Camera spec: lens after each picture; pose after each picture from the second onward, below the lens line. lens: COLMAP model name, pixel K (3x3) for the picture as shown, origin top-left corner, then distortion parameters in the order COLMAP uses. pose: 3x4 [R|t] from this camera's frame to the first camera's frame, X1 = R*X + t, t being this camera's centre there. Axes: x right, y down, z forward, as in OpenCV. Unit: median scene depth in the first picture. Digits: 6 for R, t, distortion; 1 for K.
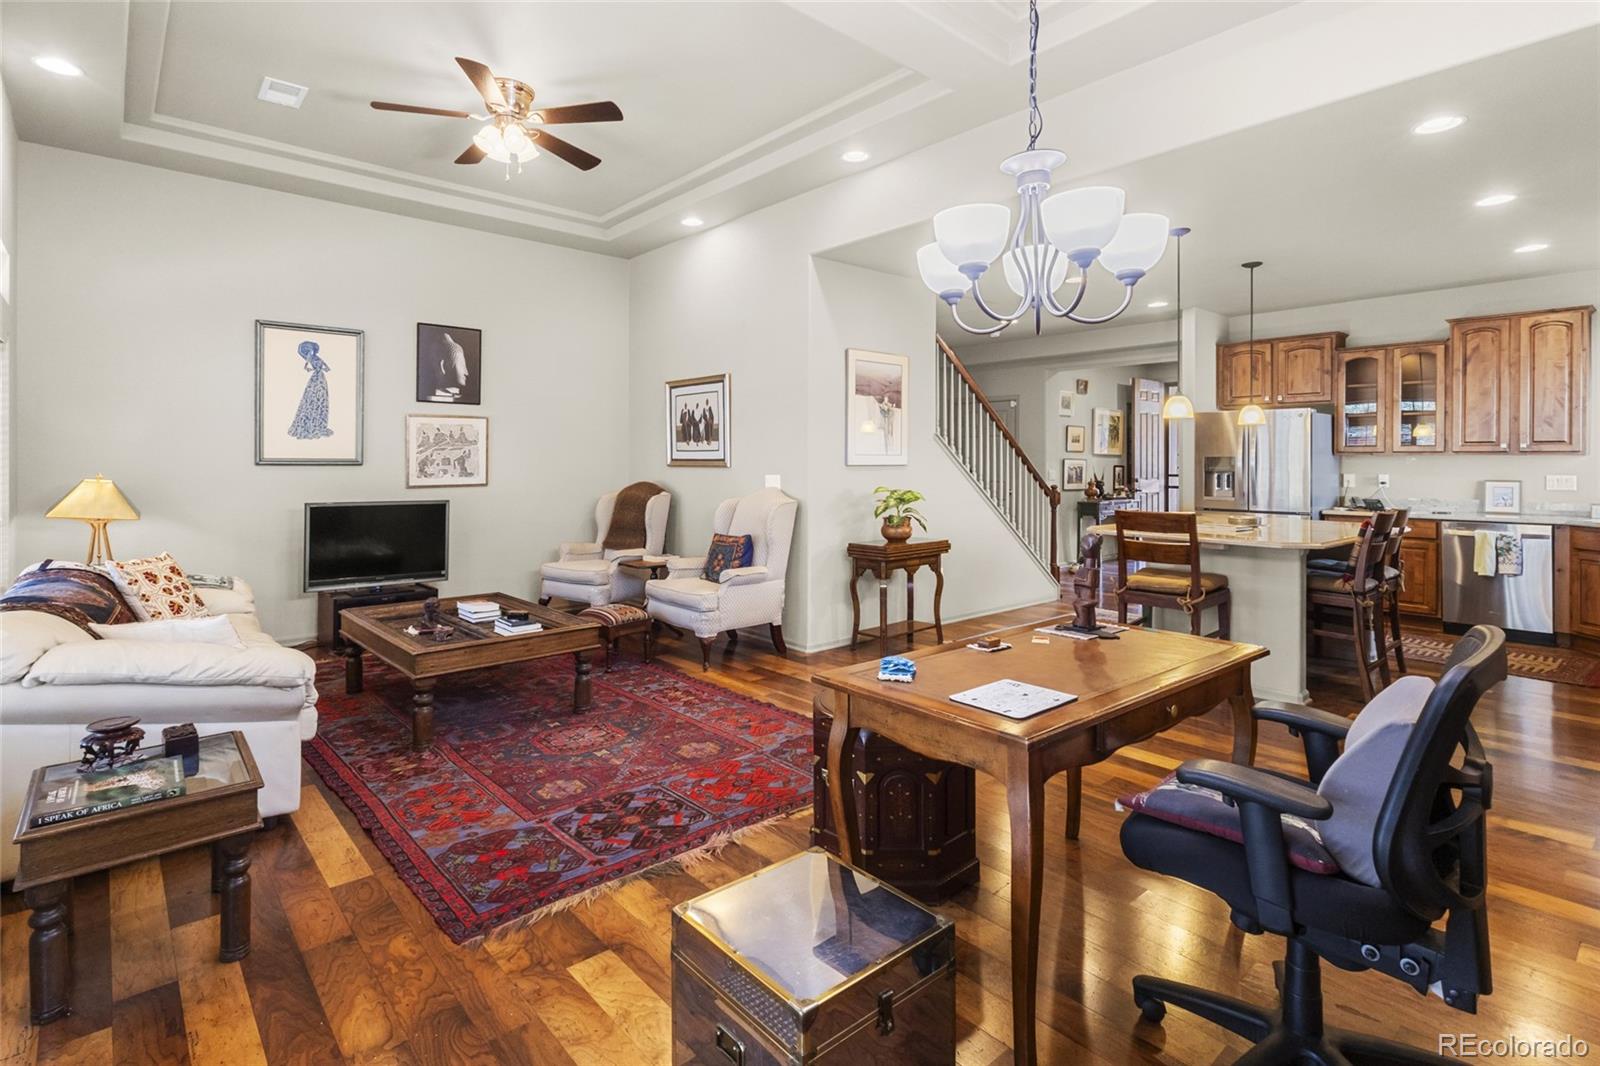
lens RADIAL K [[776.1, 0, 787.6], [0, 776.1, 461.8], [0, 0, 1]] dist [0.003065, 0.000494]
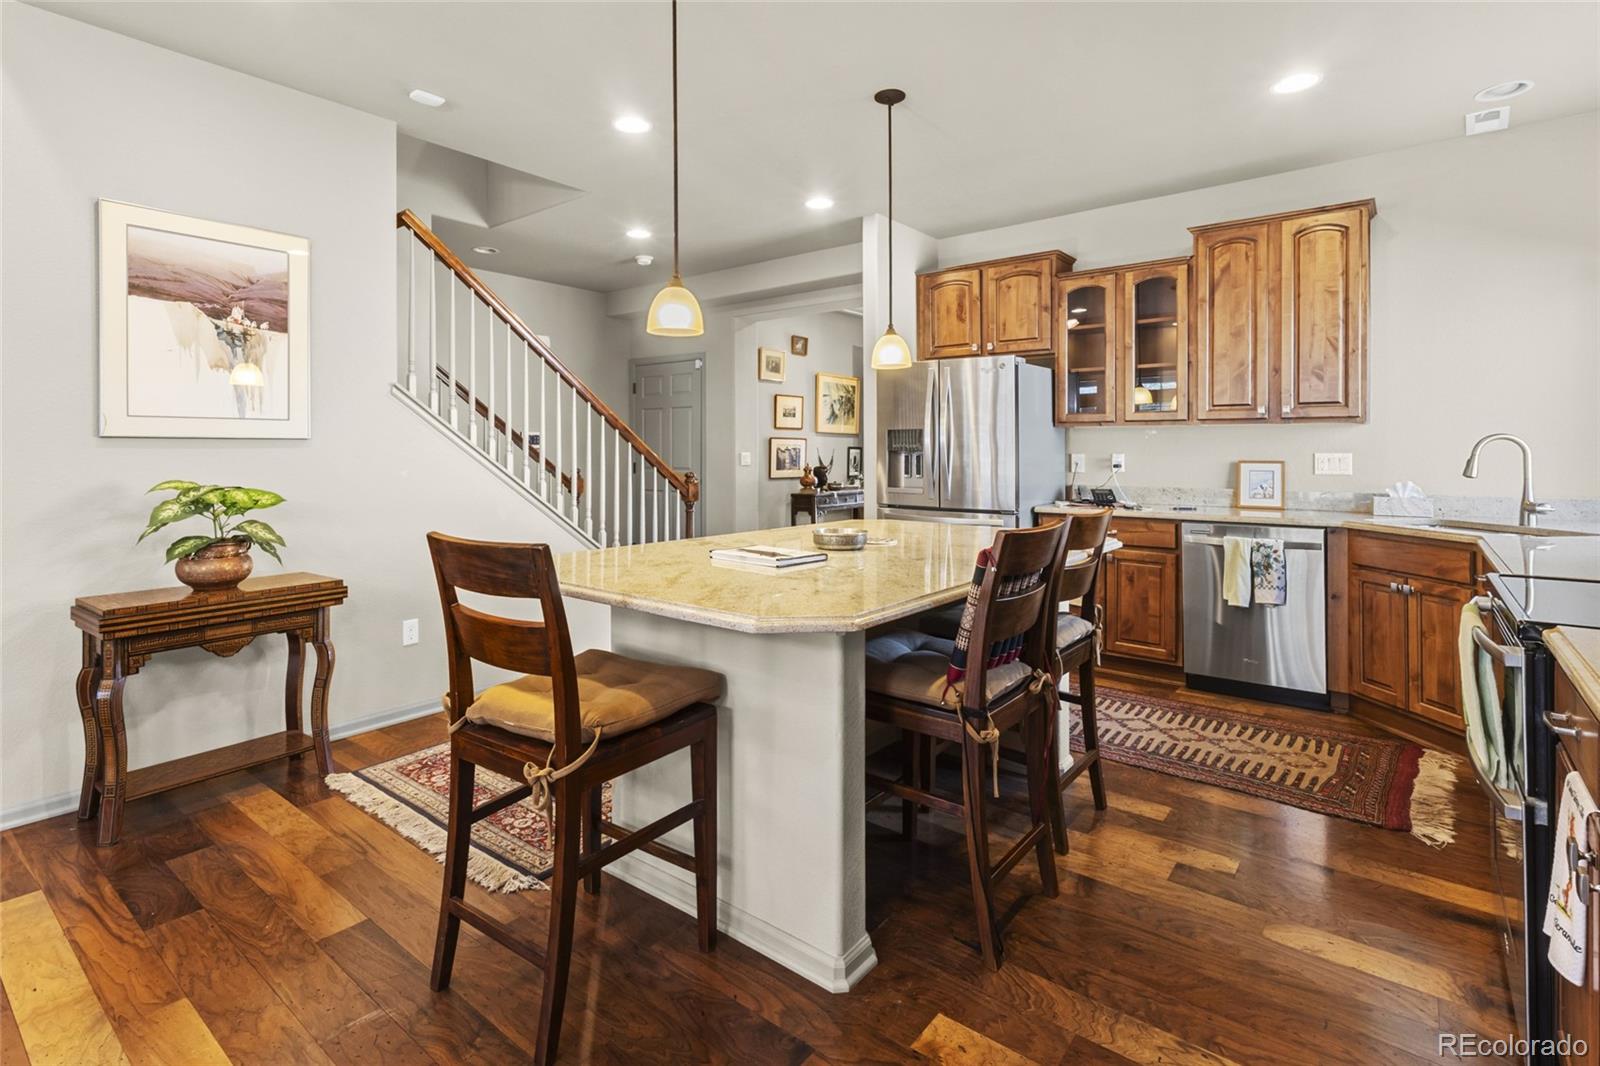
lens RADIAL K [[765.8, 0, 798.2], [0, 765.8, 446.7], [0, 0, 1]] dist [0.002088, 0.000719]
pose [[0.982163, -0.001940, 0.188023, 0.389288], [0.002657, 0.999990, -0.003563, 0.012587], [-0.188014, 0.003999, 0.982158, 0.410883]]
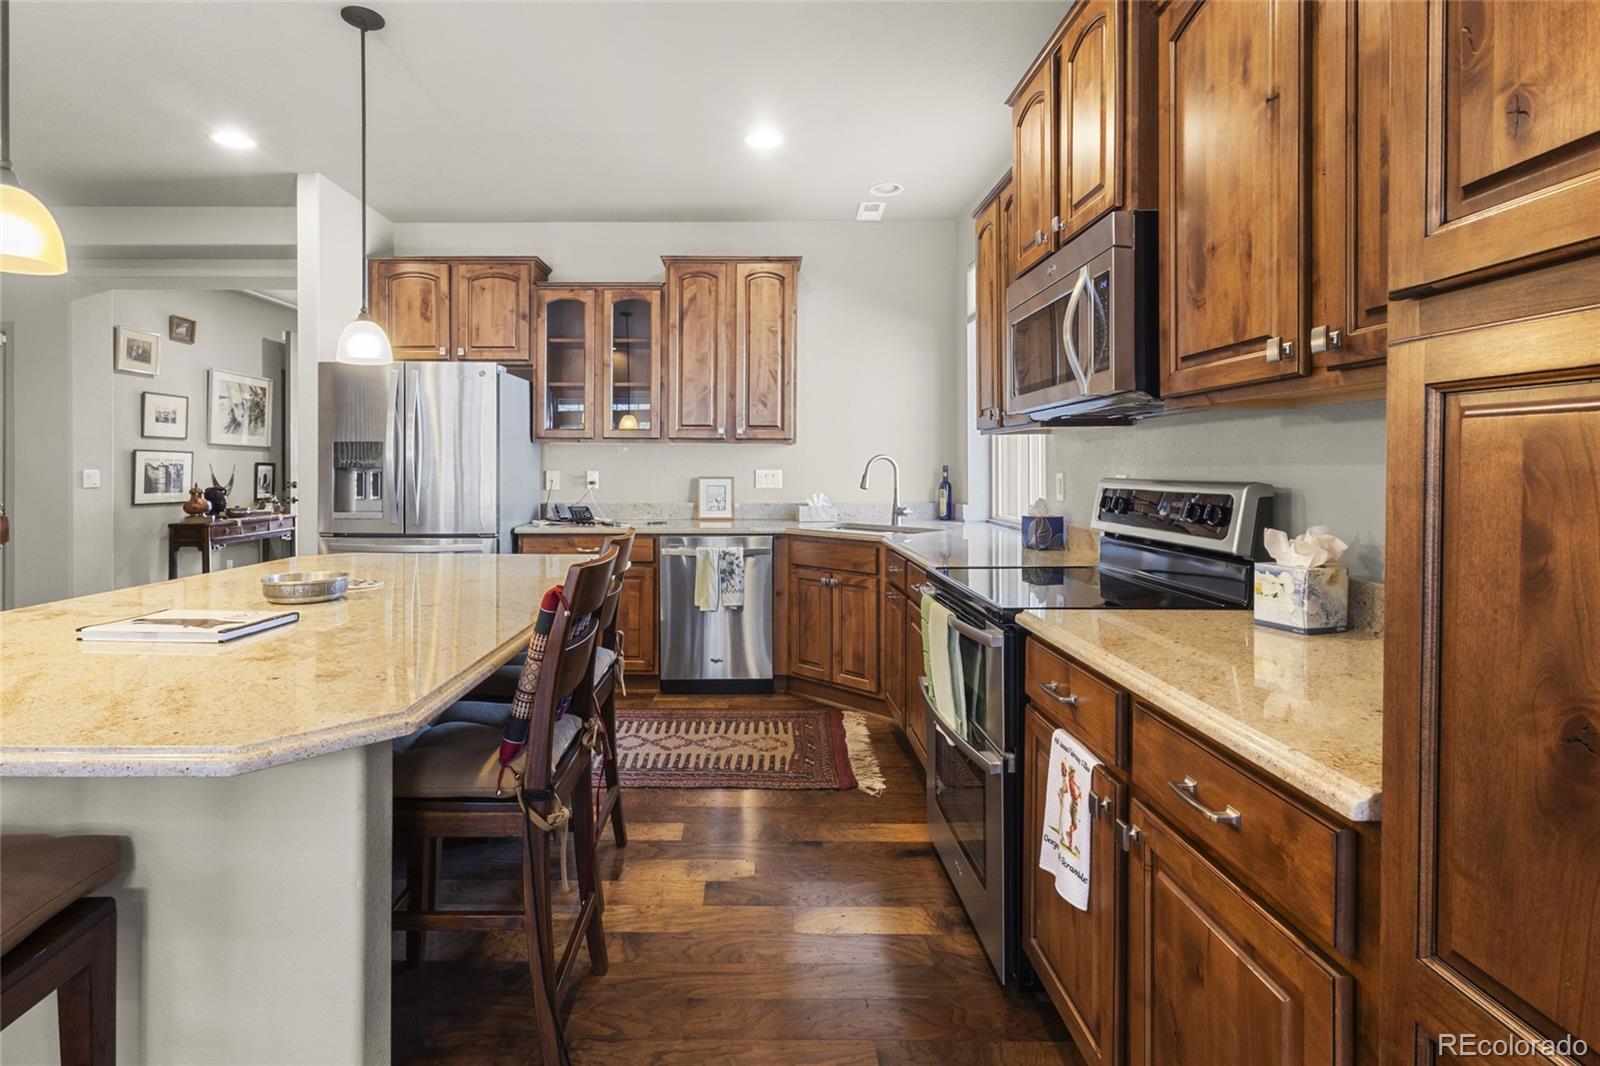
lens RADIAL K [[757.3, 0, 745.4], [0, 757.3, 466.0], [0, 0, 1]] dist [0.002776, 0.000998]
pose [[0.658328, -0.000552, 0.752731, 0.376569], [0.000297, 1.000000, 0.000473, 0.012763], [-0.752732, -0.000088, 0.658328, 0.490284]]
